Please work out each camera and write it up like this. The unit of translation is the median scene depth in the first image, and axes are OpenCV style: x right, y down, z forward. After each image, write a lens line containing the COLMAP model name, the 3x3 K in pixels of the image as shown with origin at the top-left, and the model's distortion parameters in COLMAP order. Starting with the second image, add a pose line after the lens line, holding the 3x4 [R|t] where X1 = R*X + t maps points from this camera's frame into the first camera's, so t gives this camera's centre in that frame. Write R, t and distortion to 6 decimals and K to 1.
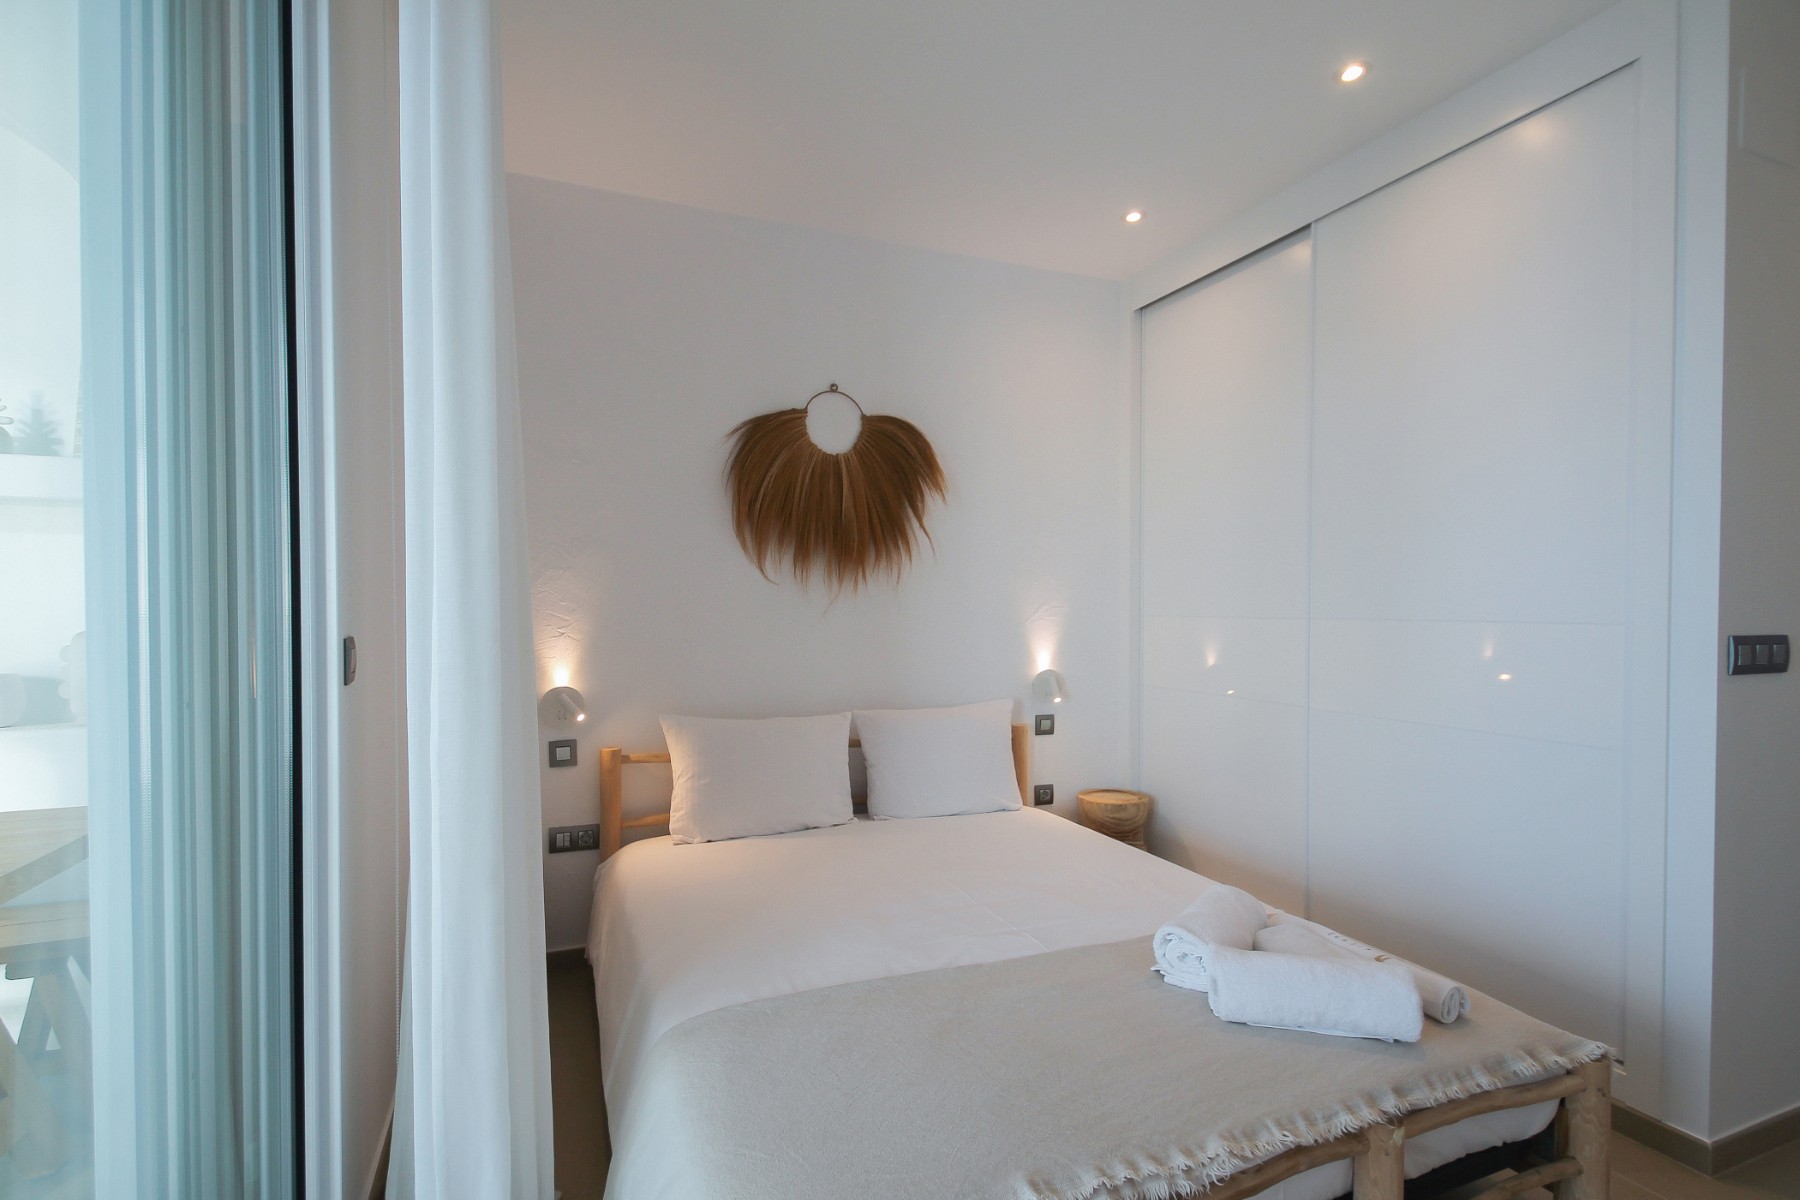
lens RADIAL K [[854.0, 0, 895.9], [0, 854.0, 615.8], [0, 0, 1]] dist [0.019638, -0.001644]
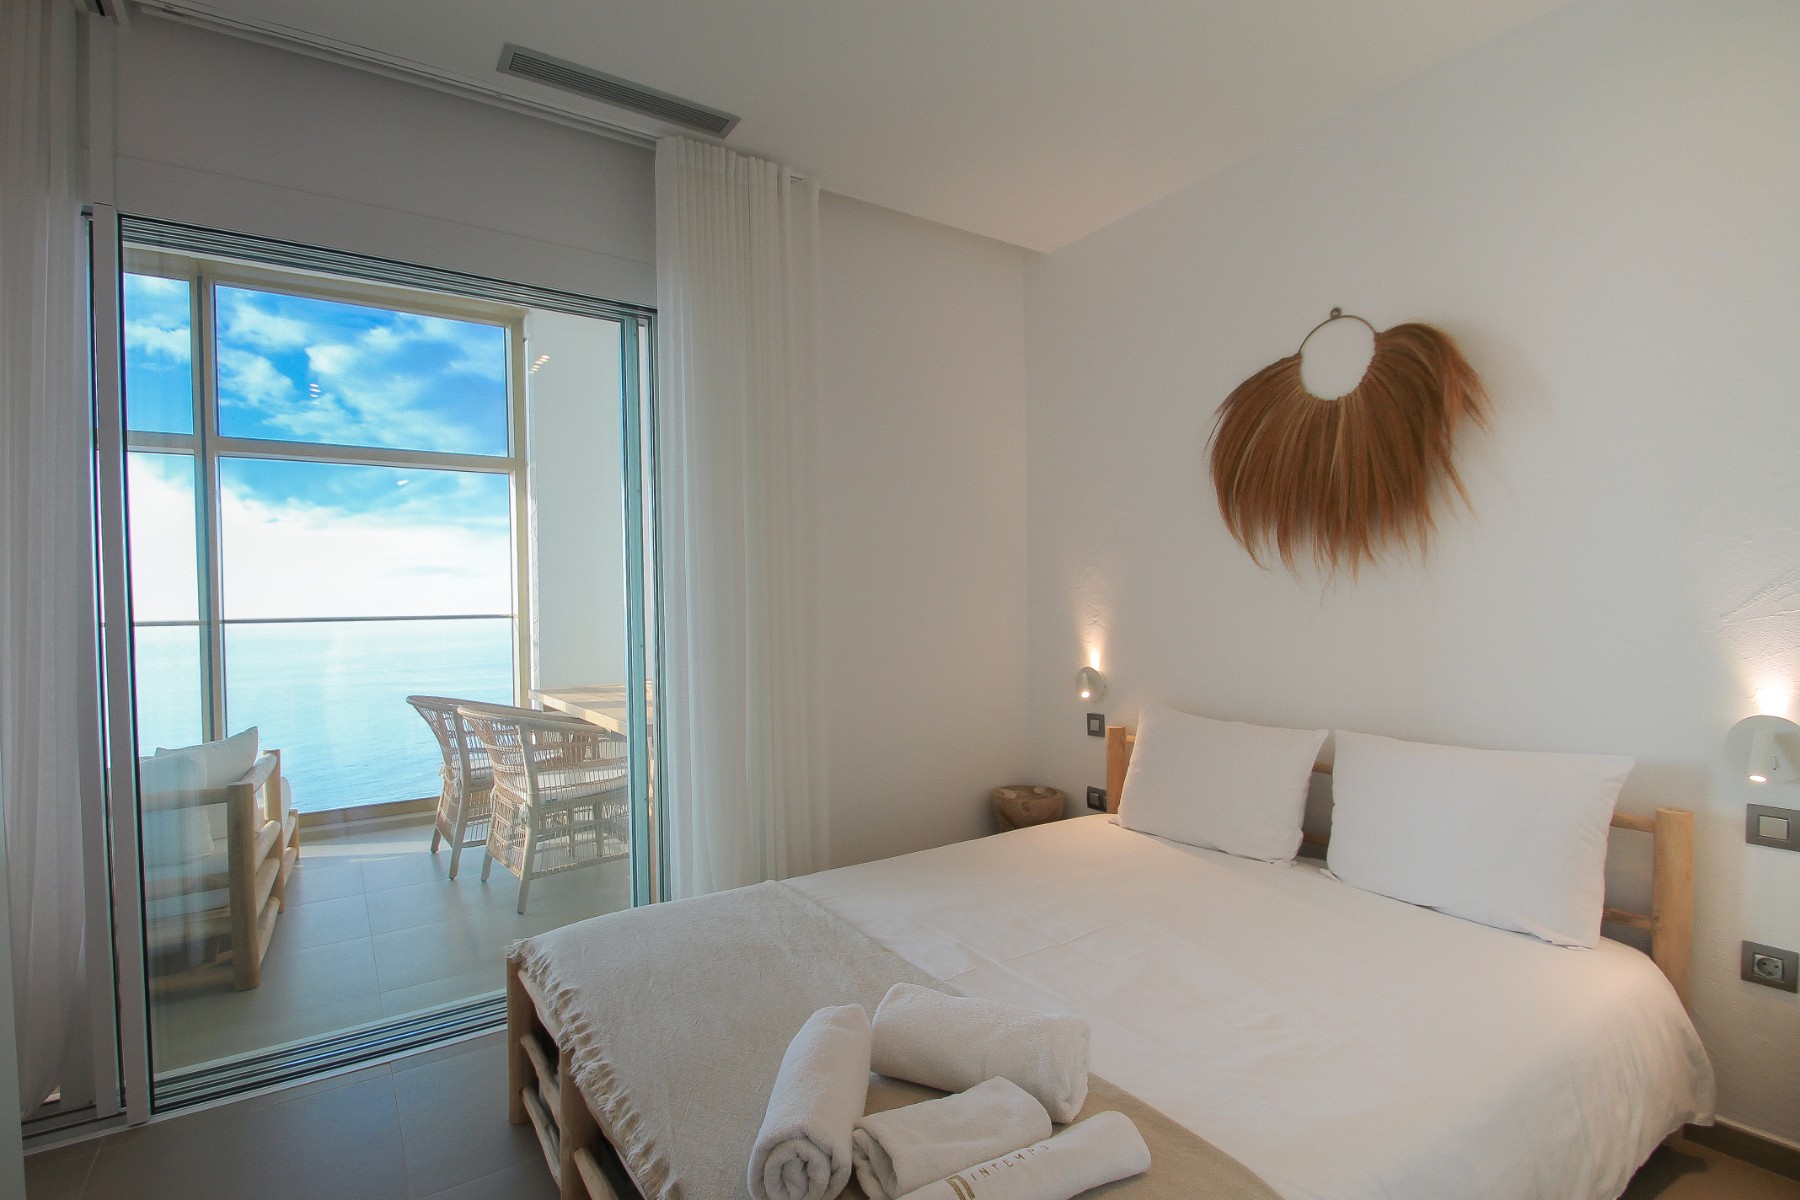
lens RADIAL K [[854.0, 0, 895.9], [0, 854.0, 615.8], [0, 0, 1]] dist [0.019638, -0.001644]
pose [[0.202991, 0.013324, -0.979090, 0.626153], [0.008941, 0.999841, 0.015460, -0.007173], [0.979140, -0.011892, 0.202840, 0.453761]]
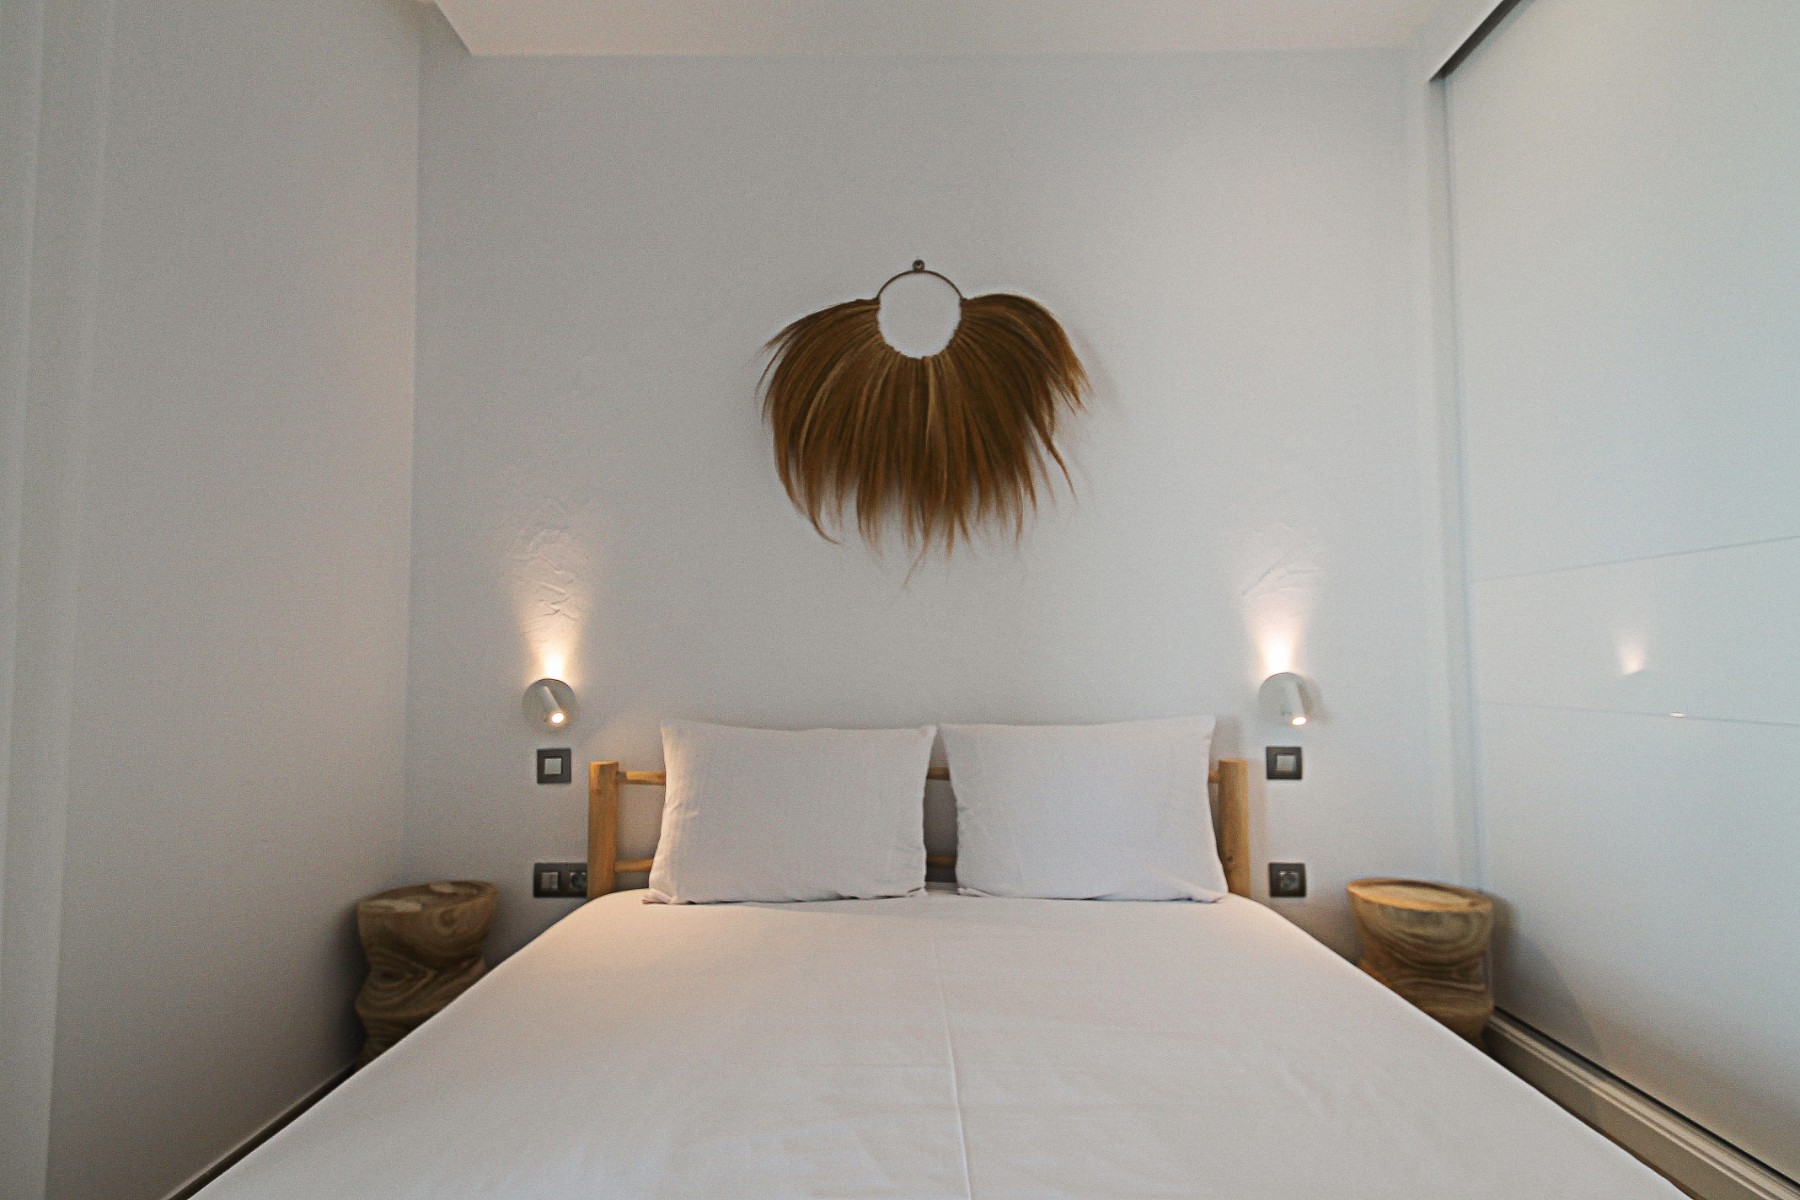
lens RADIAL K [[849.9, 0, 893.4], [0, 849.9, 607.3], [0, 0, 1]] dist [0.022175, -0.000177]
pose [[0.922792, -0.027922, -0.384286, 0.174401], [0.002887, 0.997844, -0.065571, 0.062789], [0.385289, 0.059399, 0.920882, 0.364159]]
